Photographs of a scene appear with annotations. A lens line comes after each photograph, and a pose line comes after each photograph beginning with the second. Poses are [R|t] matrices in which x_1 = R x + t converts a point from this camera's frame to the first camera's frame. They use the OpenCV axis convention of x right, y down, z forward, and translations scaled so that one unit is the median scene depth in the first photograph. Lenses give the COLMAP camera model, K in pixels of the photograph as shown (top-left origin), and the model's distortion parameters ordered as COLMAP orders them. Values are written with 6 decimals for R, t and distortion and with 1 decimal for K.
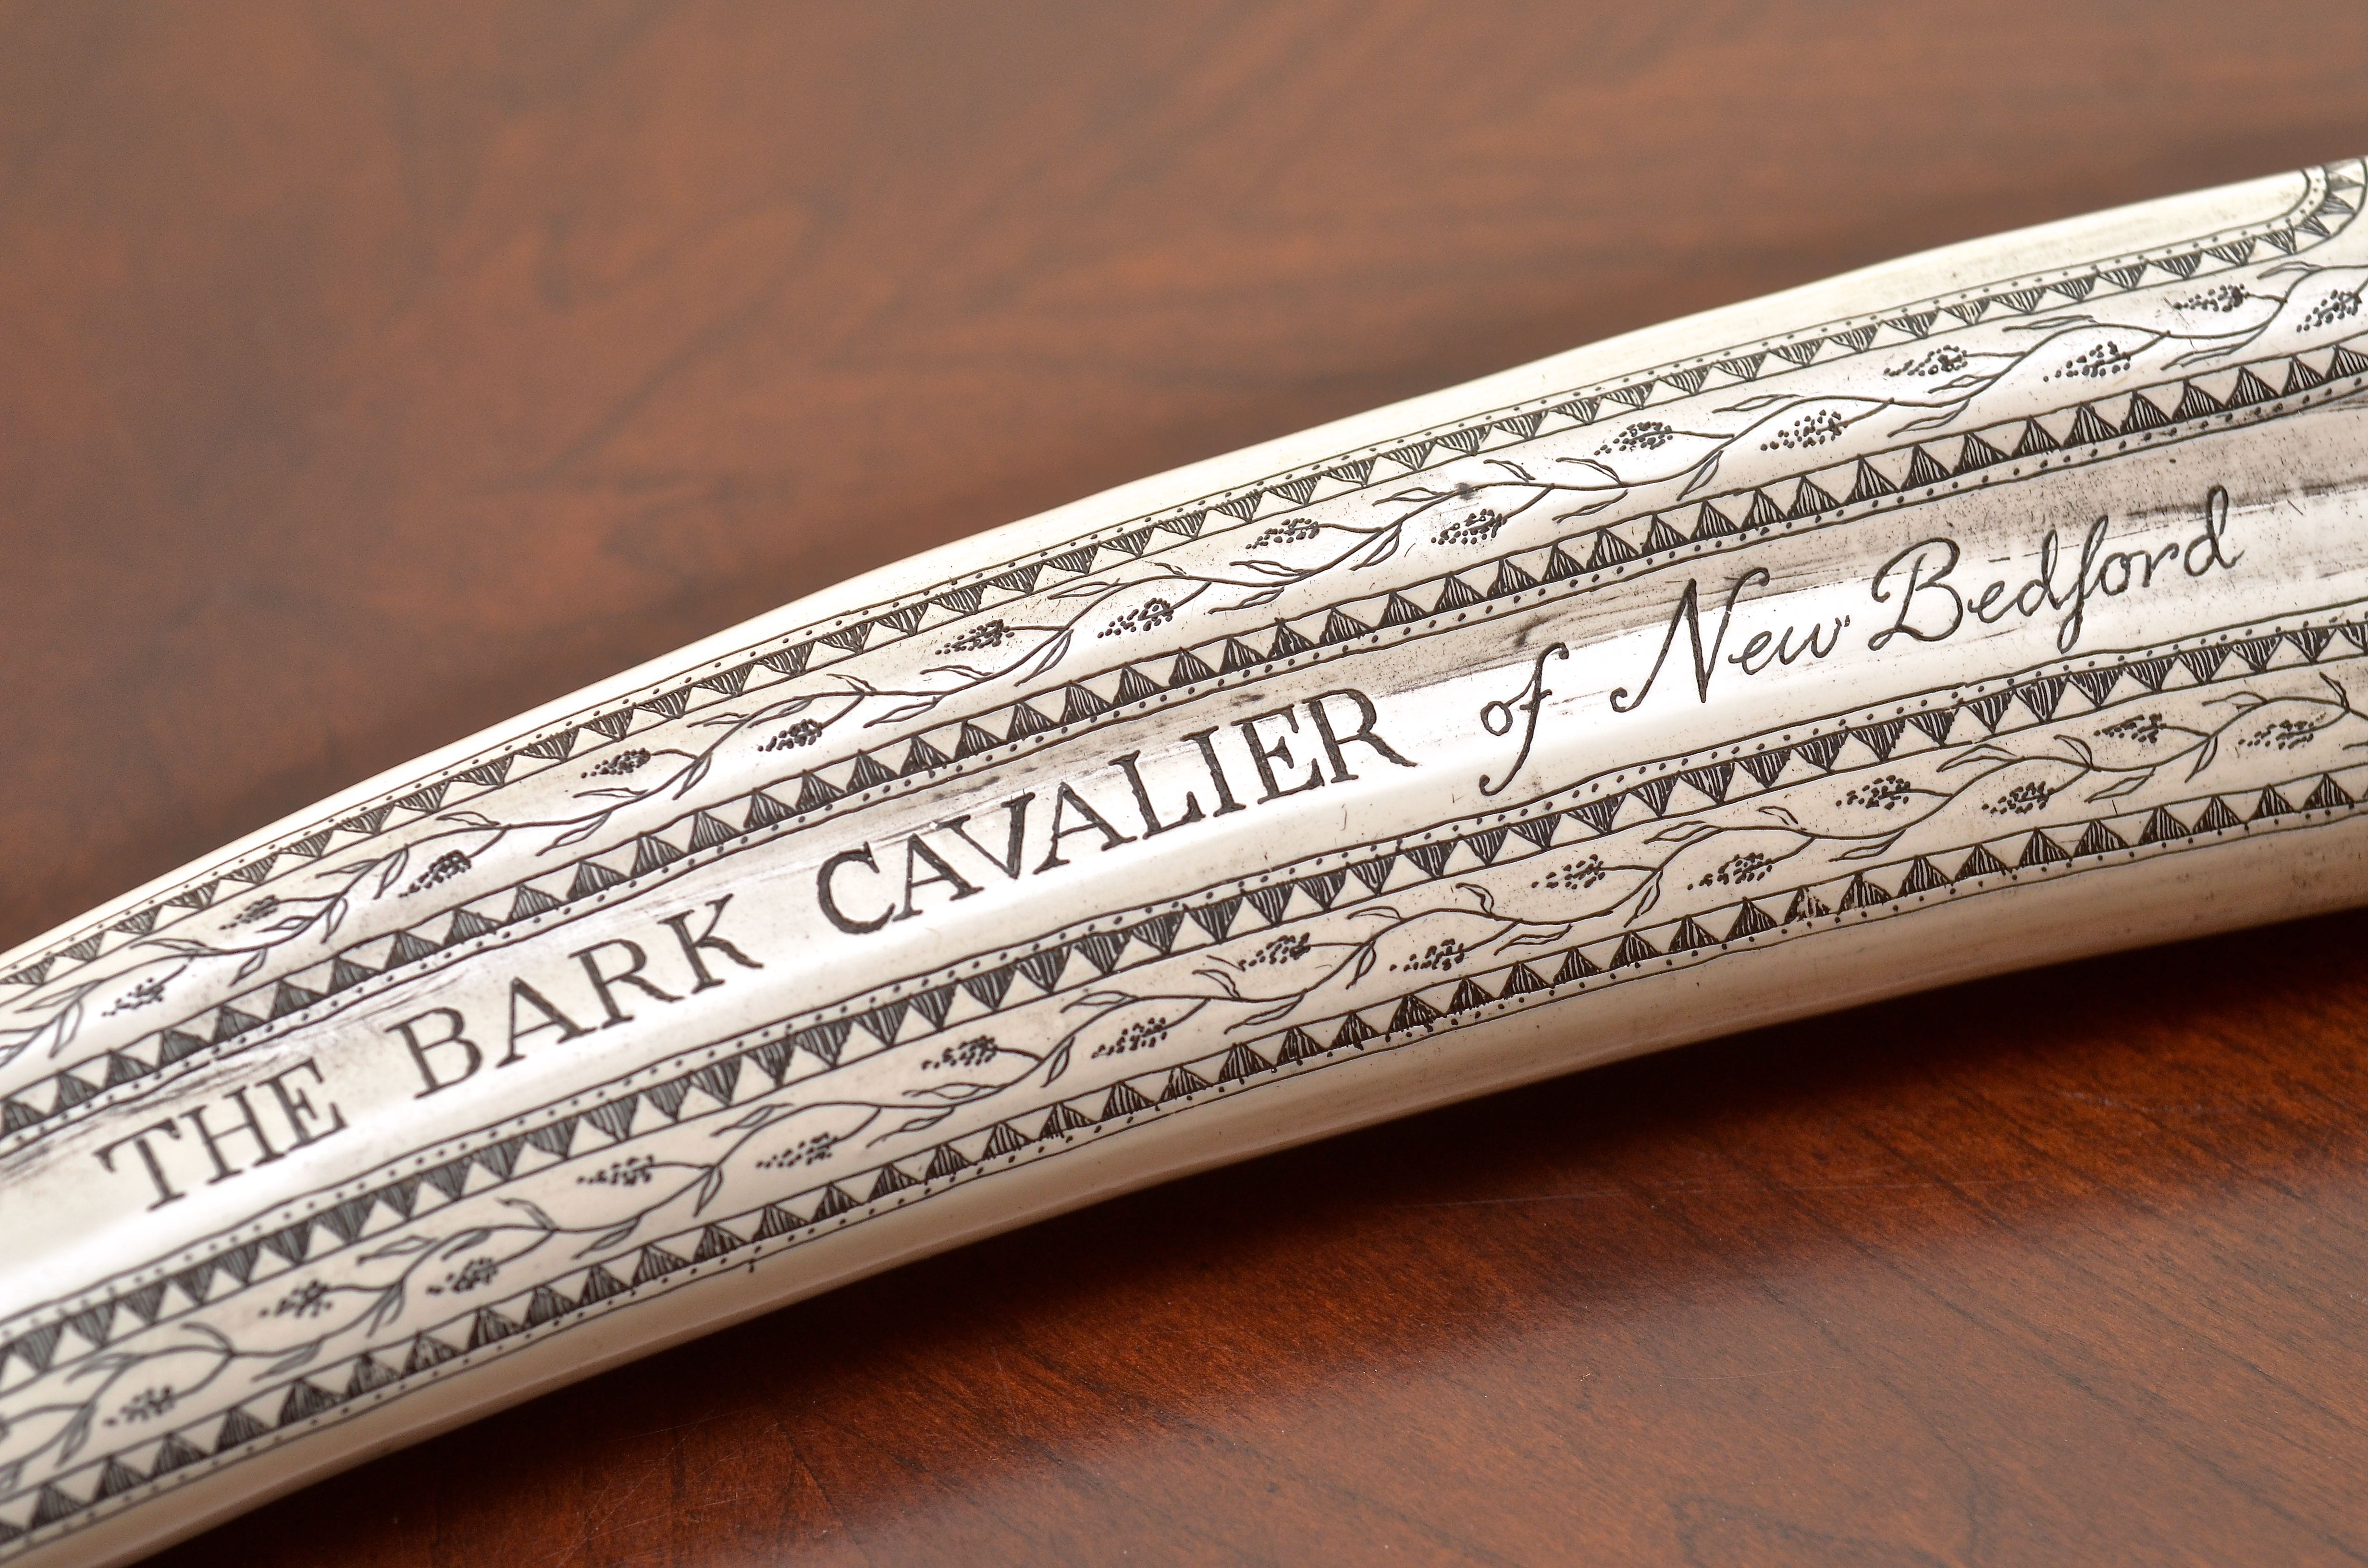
lens RADIAL K [[6673.0, 0, 1184.0], [0, 6673.0, 784.0], [0, 0, 1]] dist [-0.028027, -0.257732]
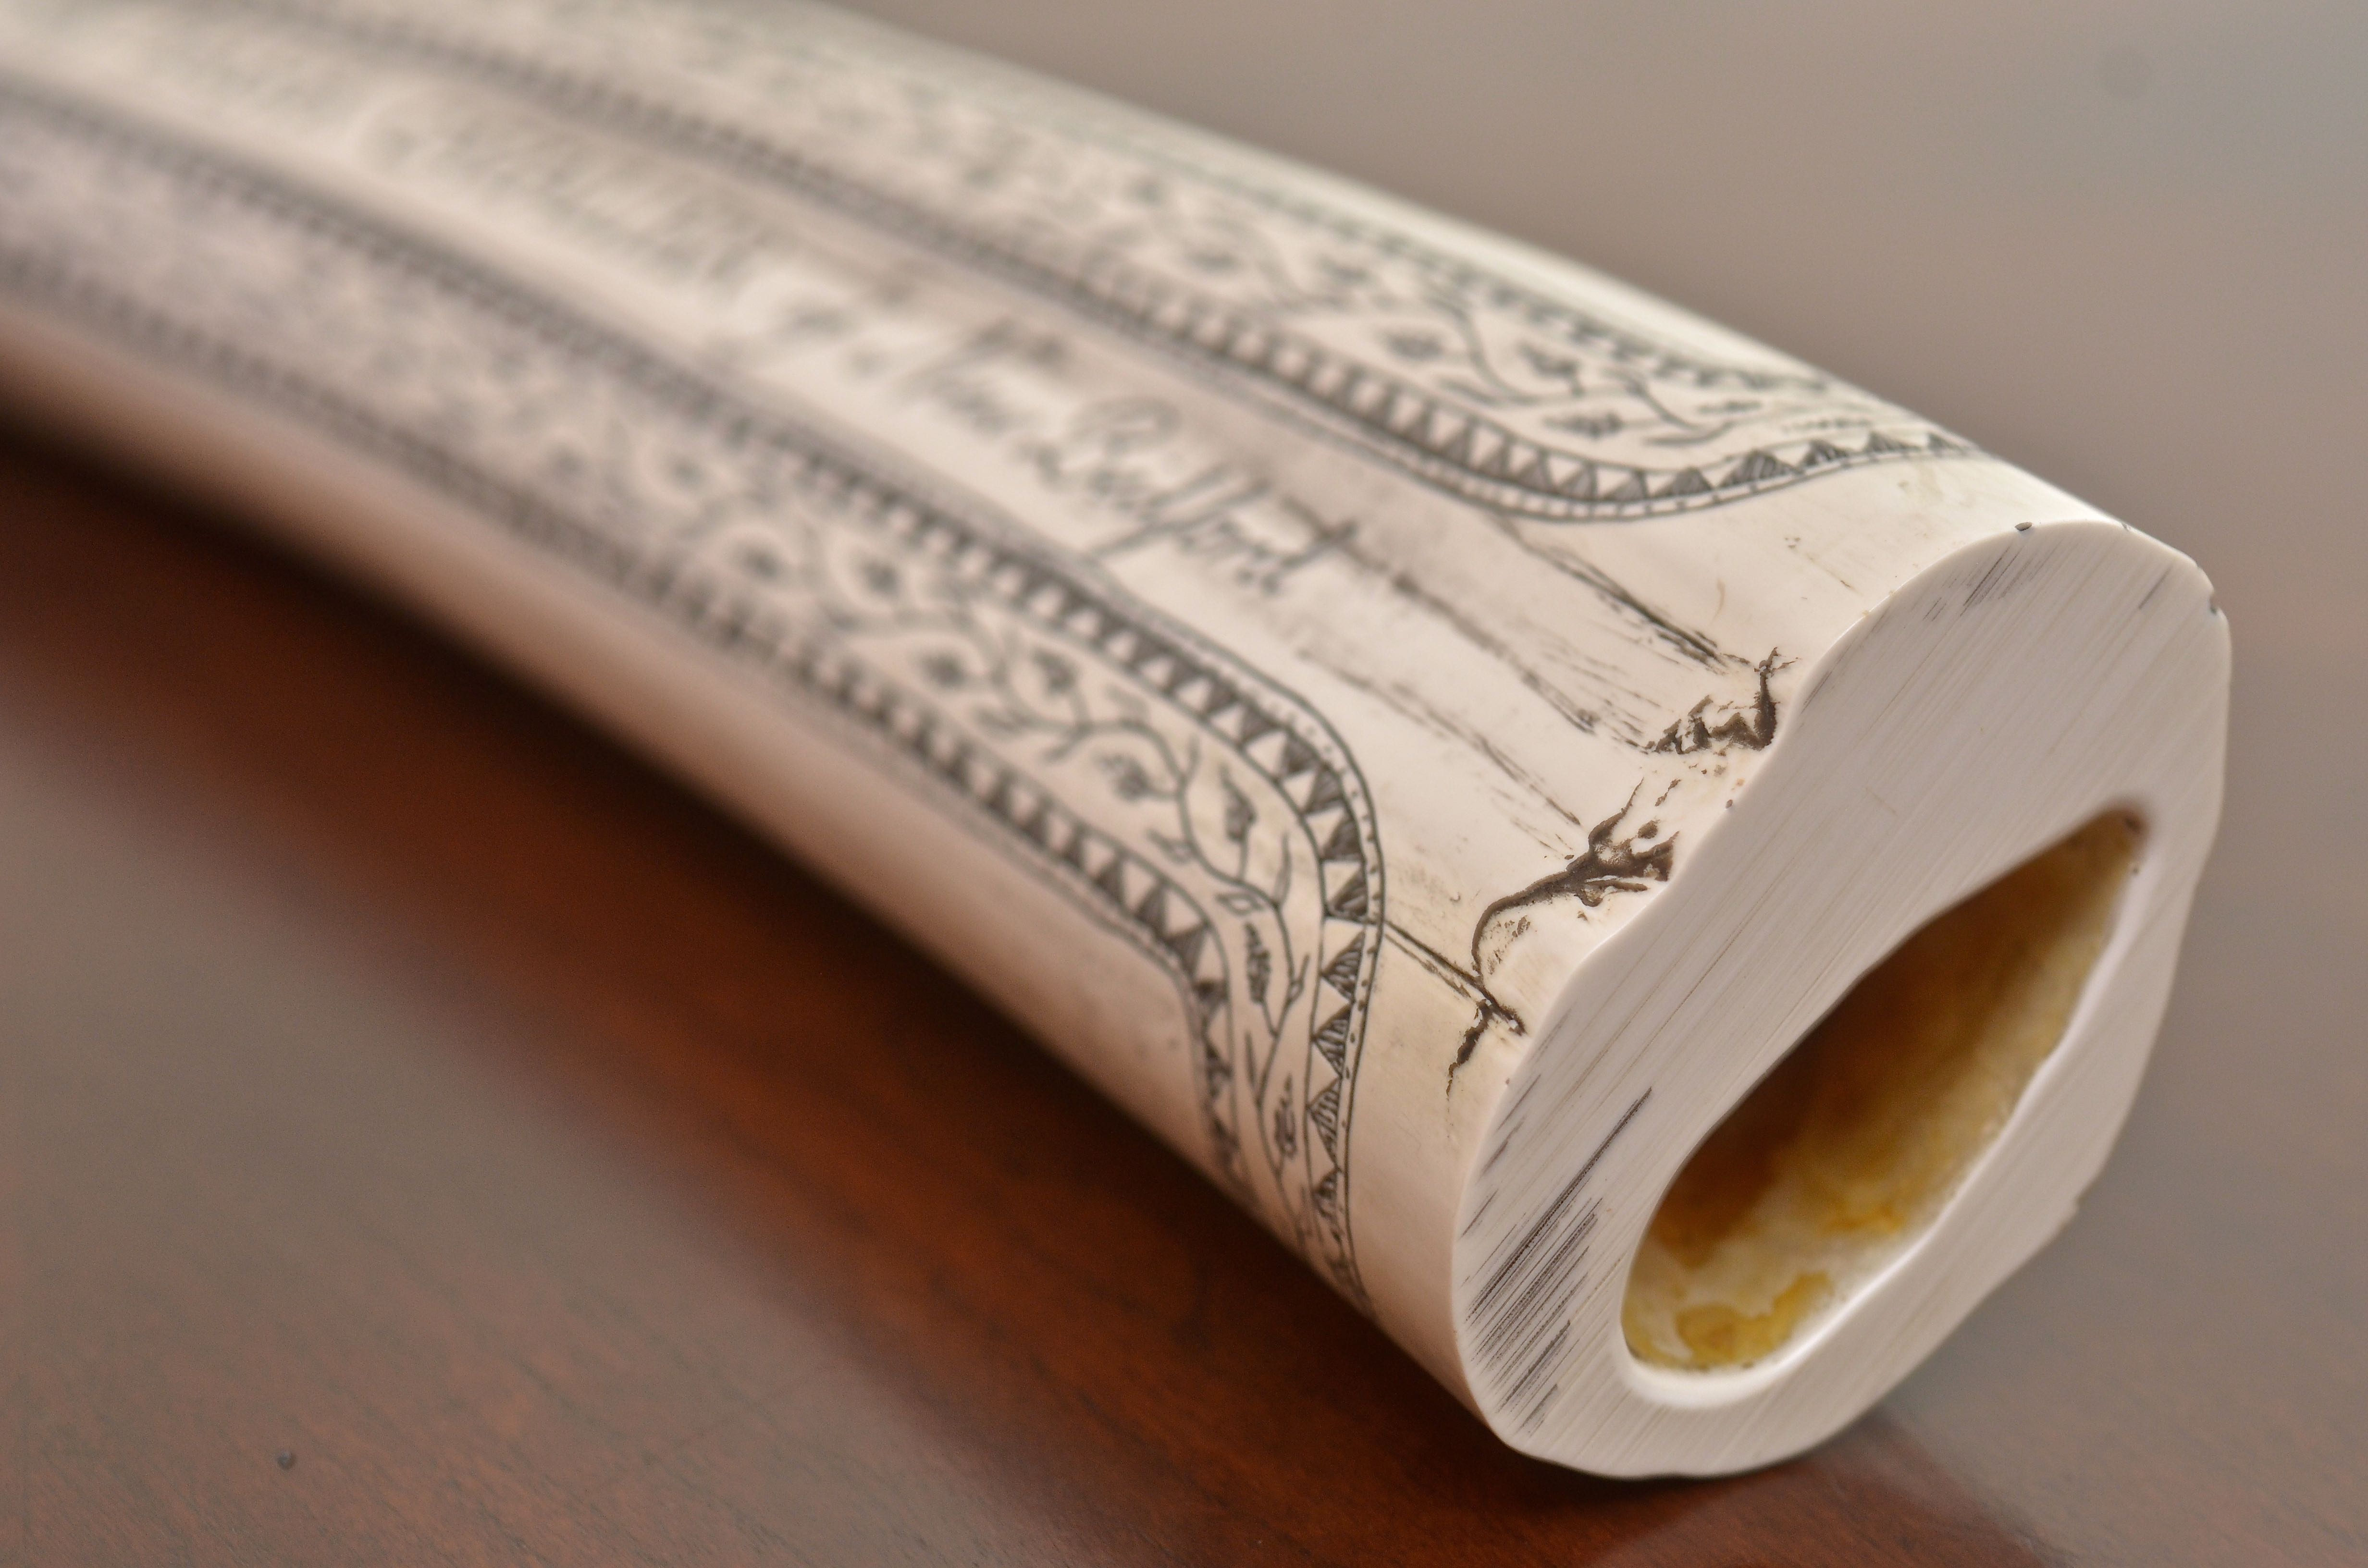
lens RADIAL K [[6673.0, 0, 1184.0], [0, 6673.0, 784.0], [0, 0, 1]] dist [-0.028027, -0.257732]
pose [[0.270339, 0.396308, -0.877415, 0.848105], [-0.686730, 0.718112, 0.112767, -0.098534], [0.674773, 0.572062, 0.466290, 0.675816]]
